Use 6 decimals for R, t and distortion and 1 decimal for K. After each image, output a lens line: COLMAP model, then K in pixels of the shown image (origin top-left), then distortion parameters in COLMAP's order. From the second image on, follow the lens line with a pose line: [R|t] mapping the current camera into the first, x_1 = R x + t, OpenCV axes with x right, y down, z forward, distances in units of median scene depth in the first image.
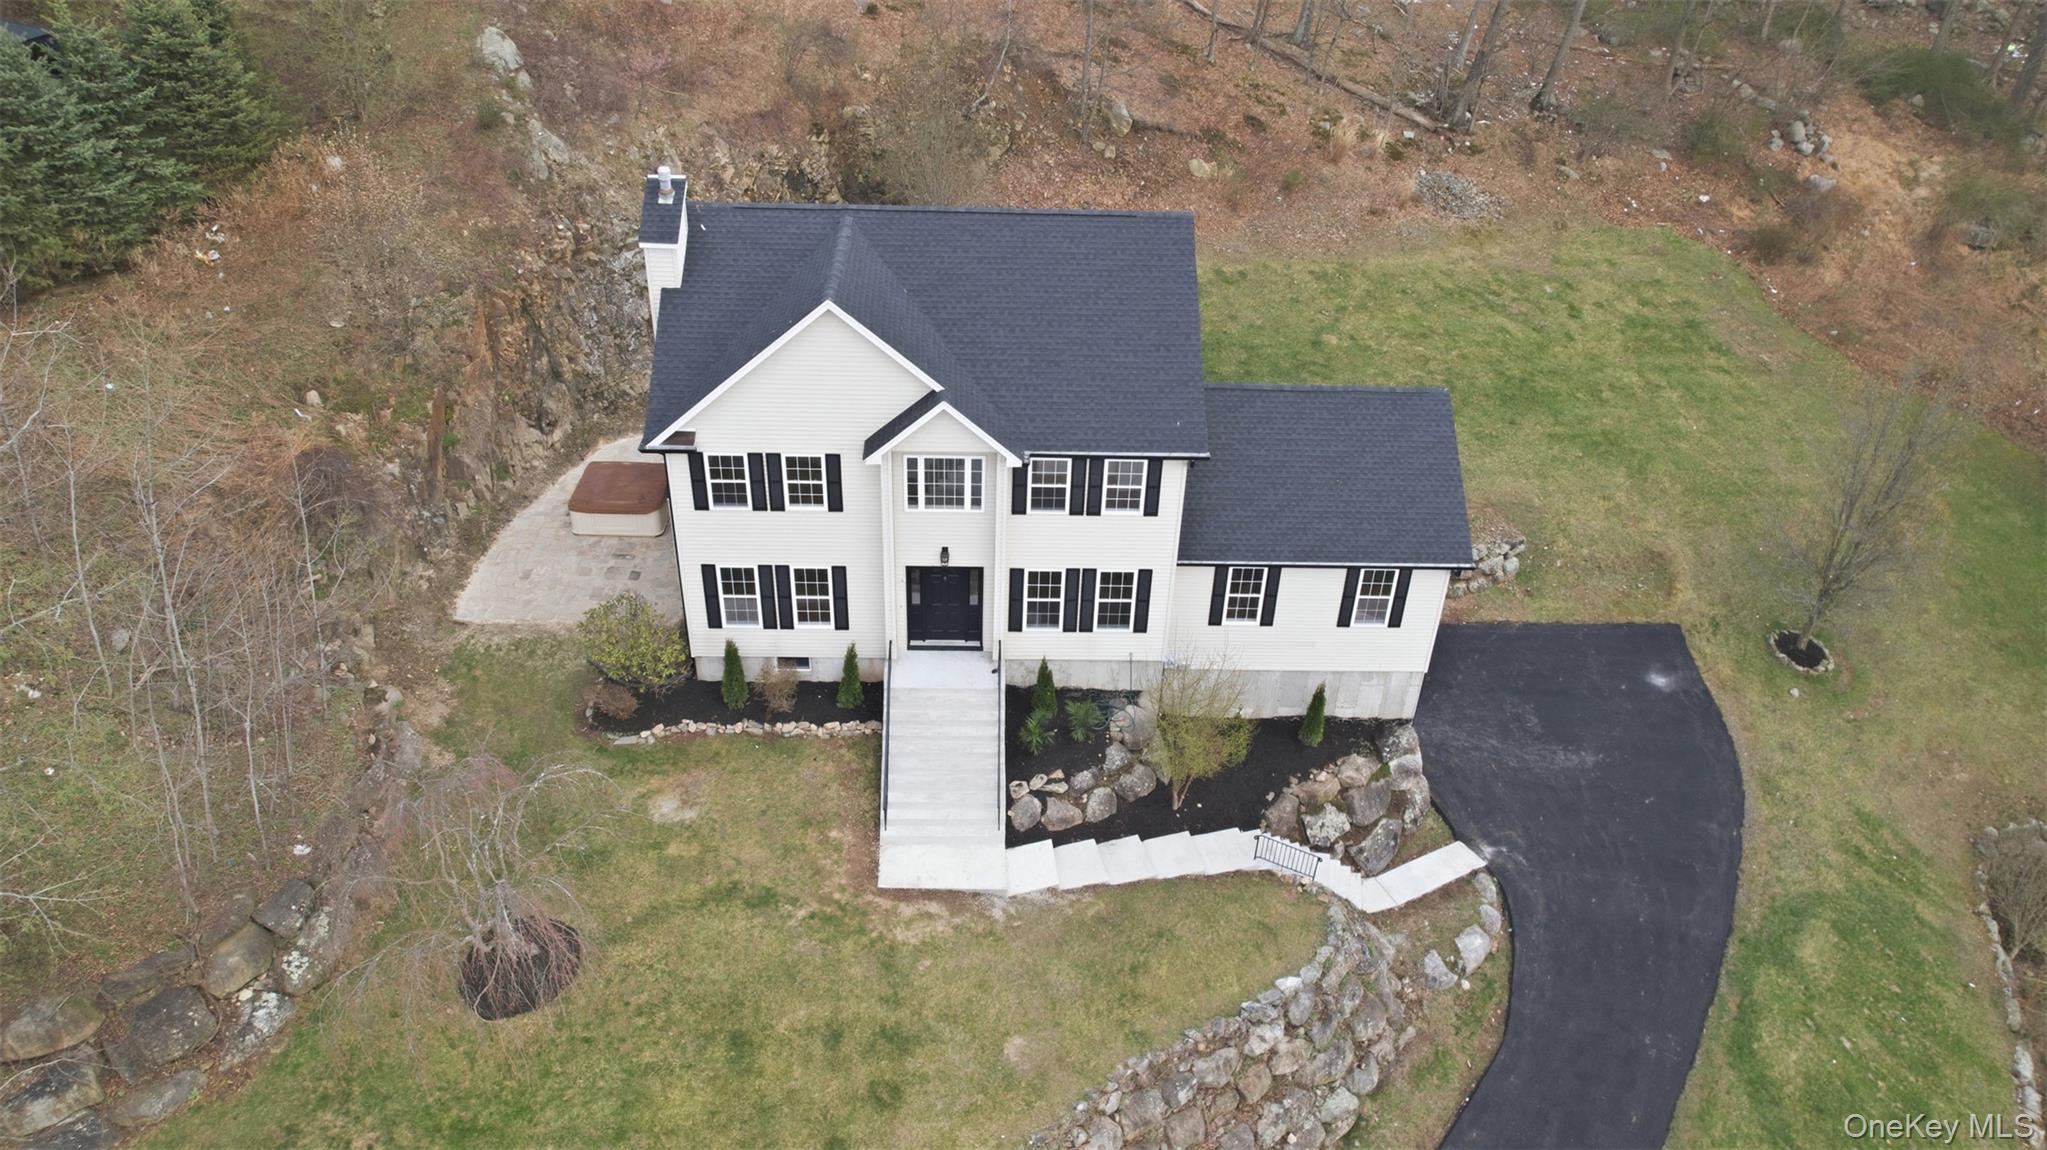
lens RADIAL K [[1402.1, 0, 1023.5], [0, 1402.1, 575.0], [0, 0, 1]] dist [-0.078318, 0.072571]
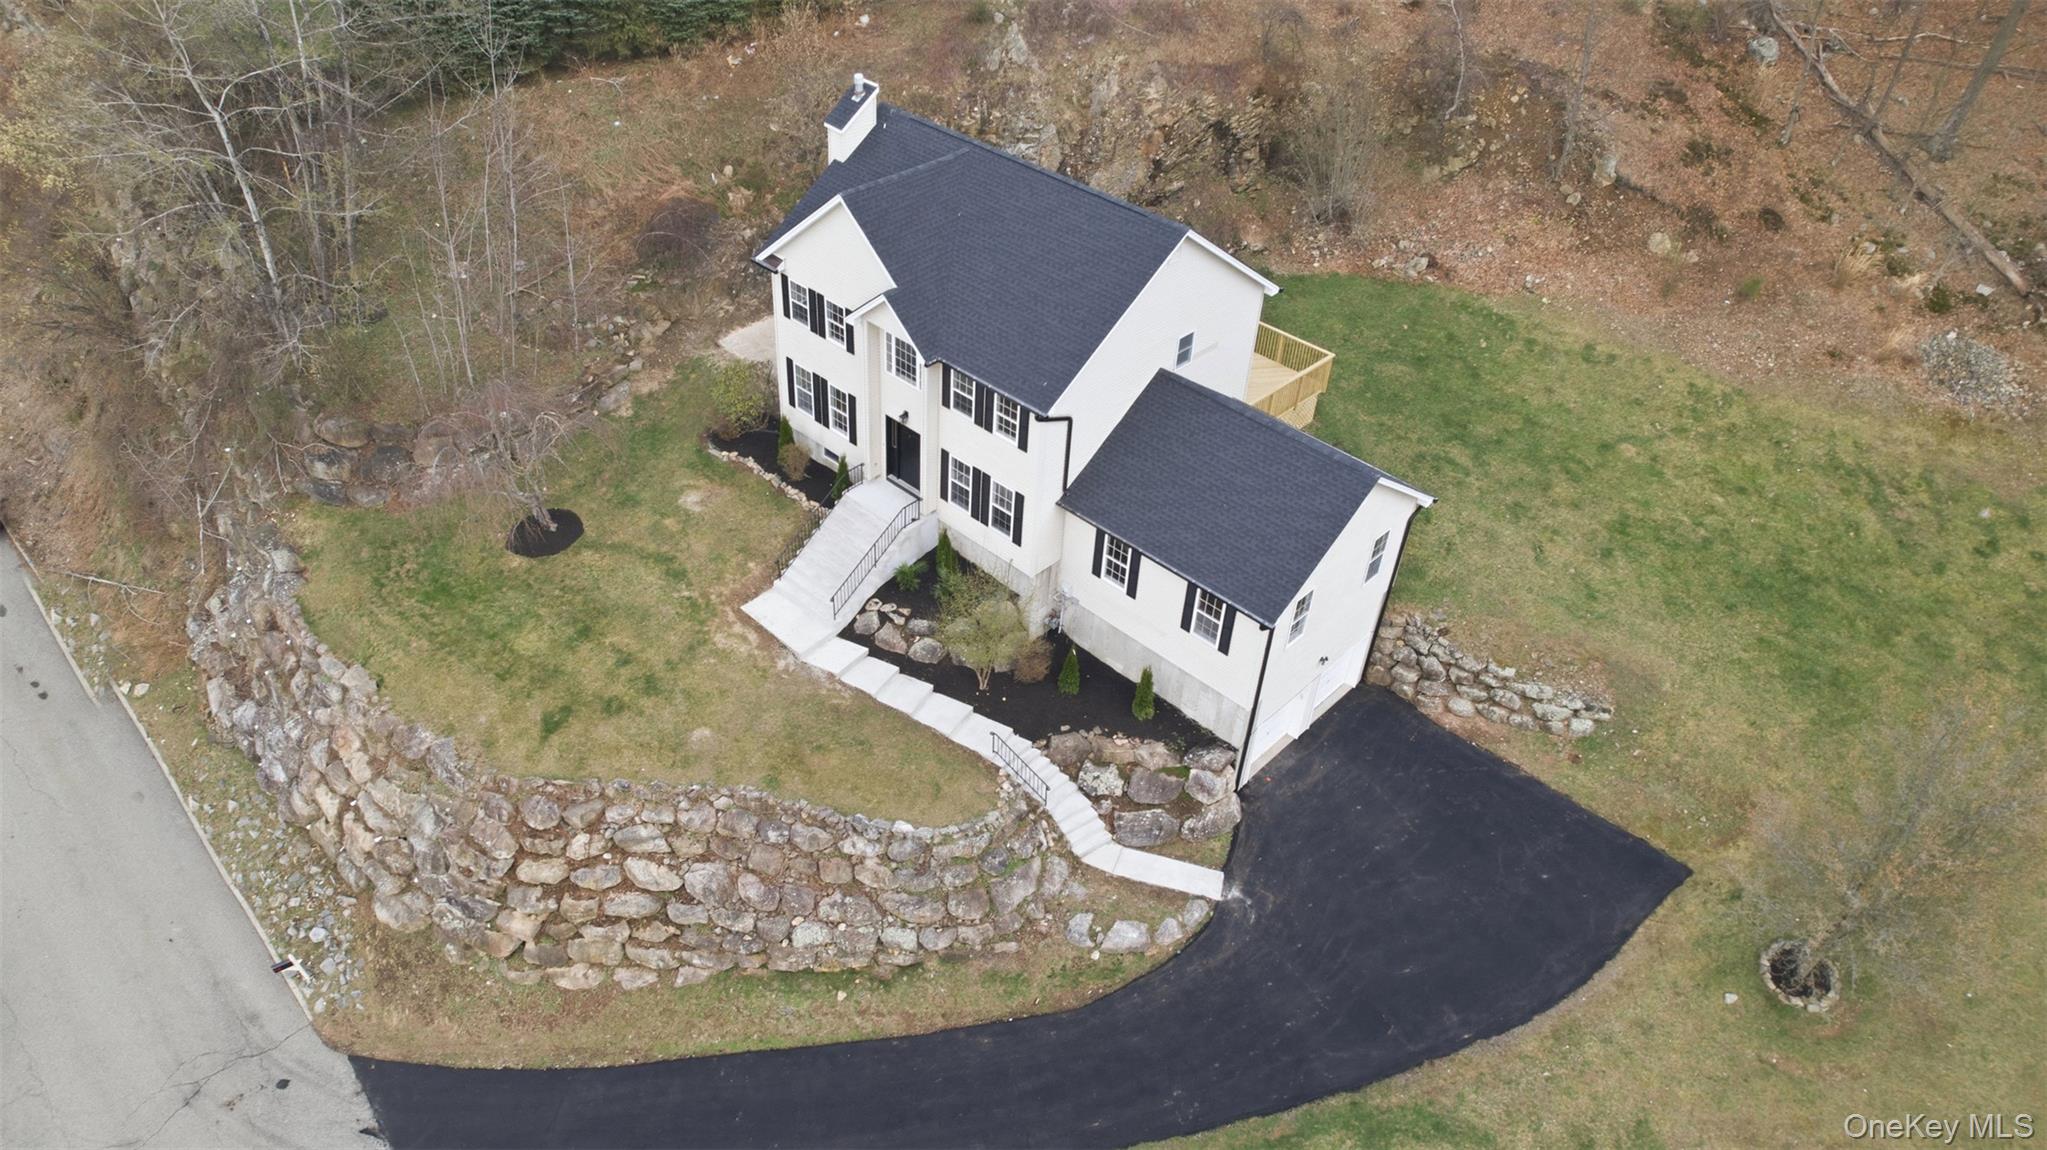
lens RADIAL K [[1402.1, 0, 1023.5], [0, 1402.1, 575.0], [0, 0, 1]] dist [-0.078318, 0.072571]
pose [[0.702783, 0.443536, -0.556211, 0.754356], [-0.407917, 0.891793, 0.195726, -0.170625], [0.582837, 0.089335, 0.807664, 0.030920]]
